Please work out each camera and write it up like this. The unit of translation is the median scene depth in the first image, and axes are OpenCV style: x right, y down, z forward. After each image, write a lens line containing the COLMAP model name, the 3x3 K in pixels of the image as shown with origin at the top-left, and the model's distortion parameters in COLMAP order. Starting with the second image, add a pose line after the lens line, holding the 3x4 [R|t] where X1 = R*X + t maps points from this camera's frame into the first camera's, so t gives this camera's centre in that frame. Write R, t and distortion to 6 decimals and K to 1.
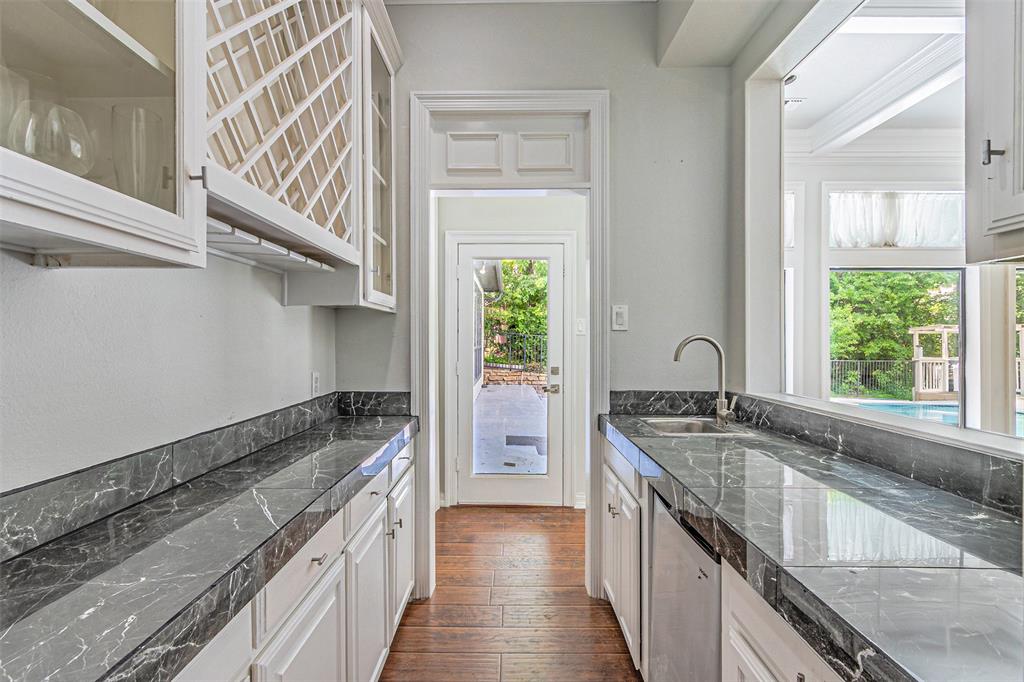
lens RADIAL K [[449.2, 0, 509.9], [0, 449.2, 340.2], [0, 0, 1]] dist [0.004889, 0.000577]
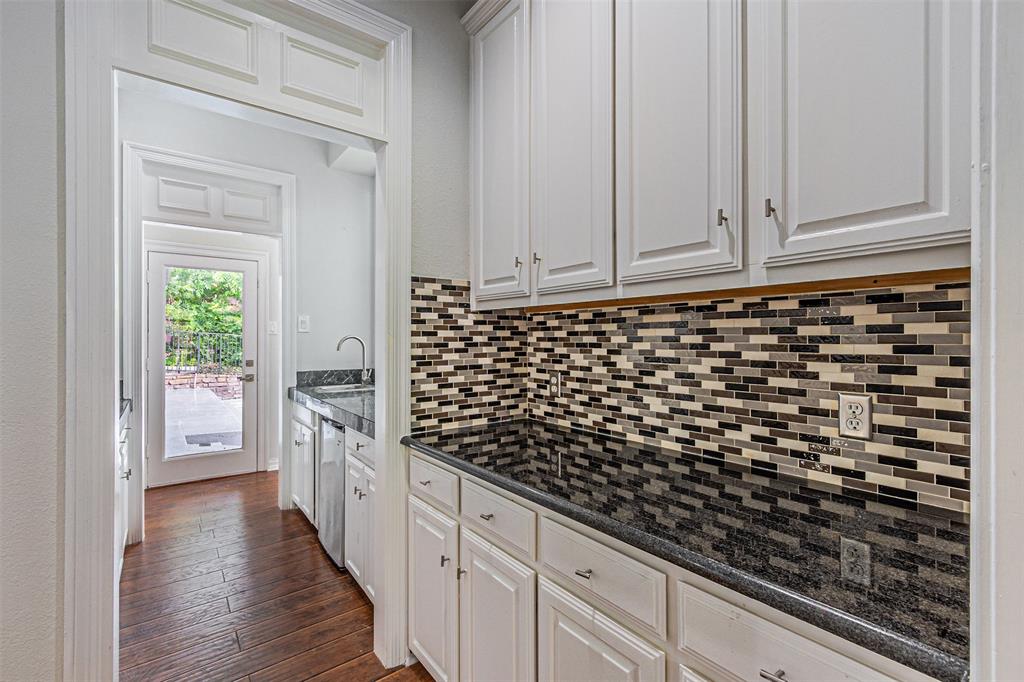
lens RADIAL K [[449.2, 0, 511.7], [0, 449.2, 335.2], [0, 0, 1]] dist [0.004889, 0.000577]
pose [[0.792369, -0.000207, 0.610042, -0.092008], [0.003958, 0.999981, -0.004801, -0.000378], [-0.610029, 0.006218, 0.792354, -0.461804]]
